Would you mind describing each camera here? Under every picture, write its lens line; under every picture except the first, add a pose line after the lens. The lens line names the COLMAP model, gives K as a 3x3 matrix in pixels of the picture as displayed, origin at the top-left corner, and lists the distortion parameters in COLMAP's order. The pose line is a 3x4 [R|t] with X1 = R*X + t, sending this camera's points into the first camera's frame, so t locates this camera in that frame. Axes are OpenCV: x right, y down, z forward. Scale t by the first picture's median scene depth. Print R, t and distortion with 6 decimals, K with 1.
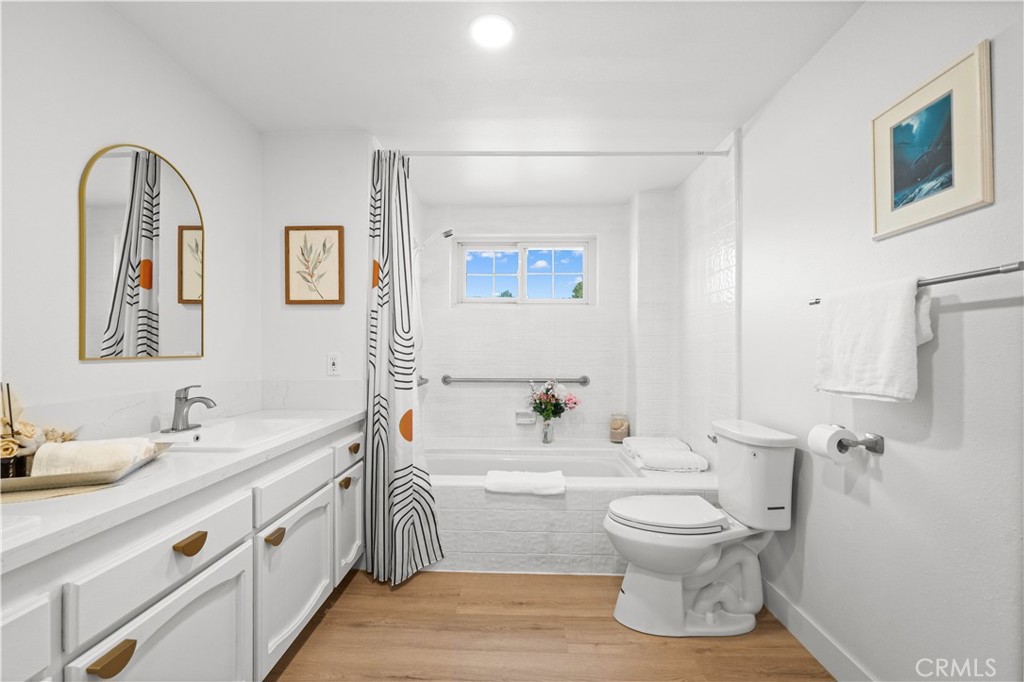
lens RADIAL K [[426.5, 0, 511.2], [0, 426.5, 346.3], [0, 0, 1]] dist [0.001046, 0.000301]
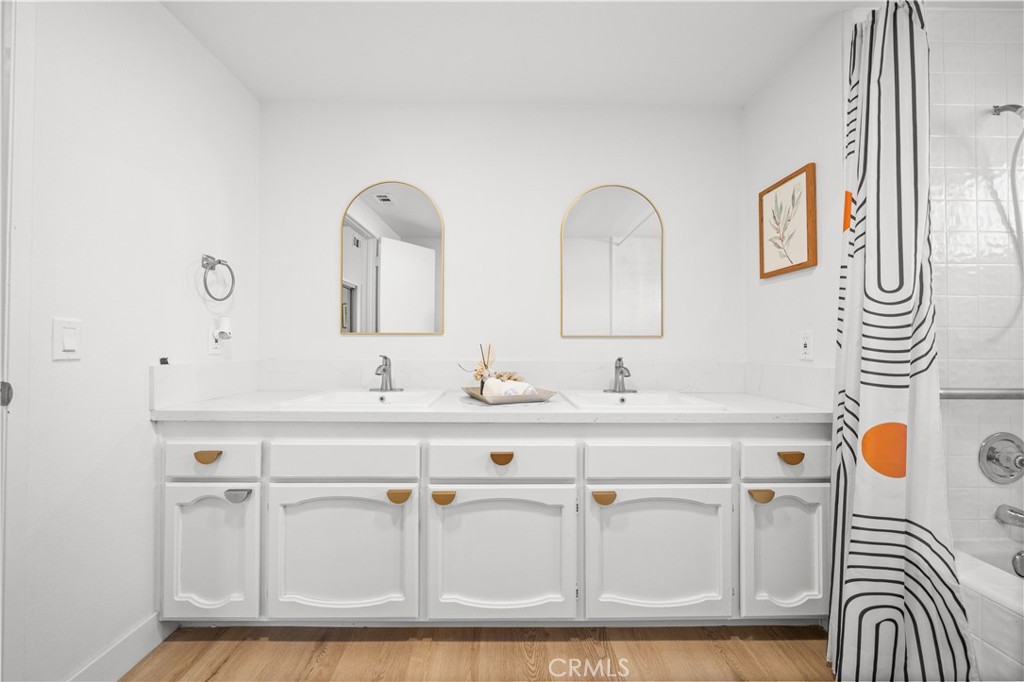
lens RADIAL K [[374.2, 0, 513.3], [0, 374.2, 337.2], [0, 0, 1]] dist [-0.005557, -0.000630]
pose [[0.050690, -0.017400, -0.998563, 0.231743], [0.004076, 0.999843, -0.017215, 0.036236], [0.998706, -0.003197, 0.050753, 0.439165]]
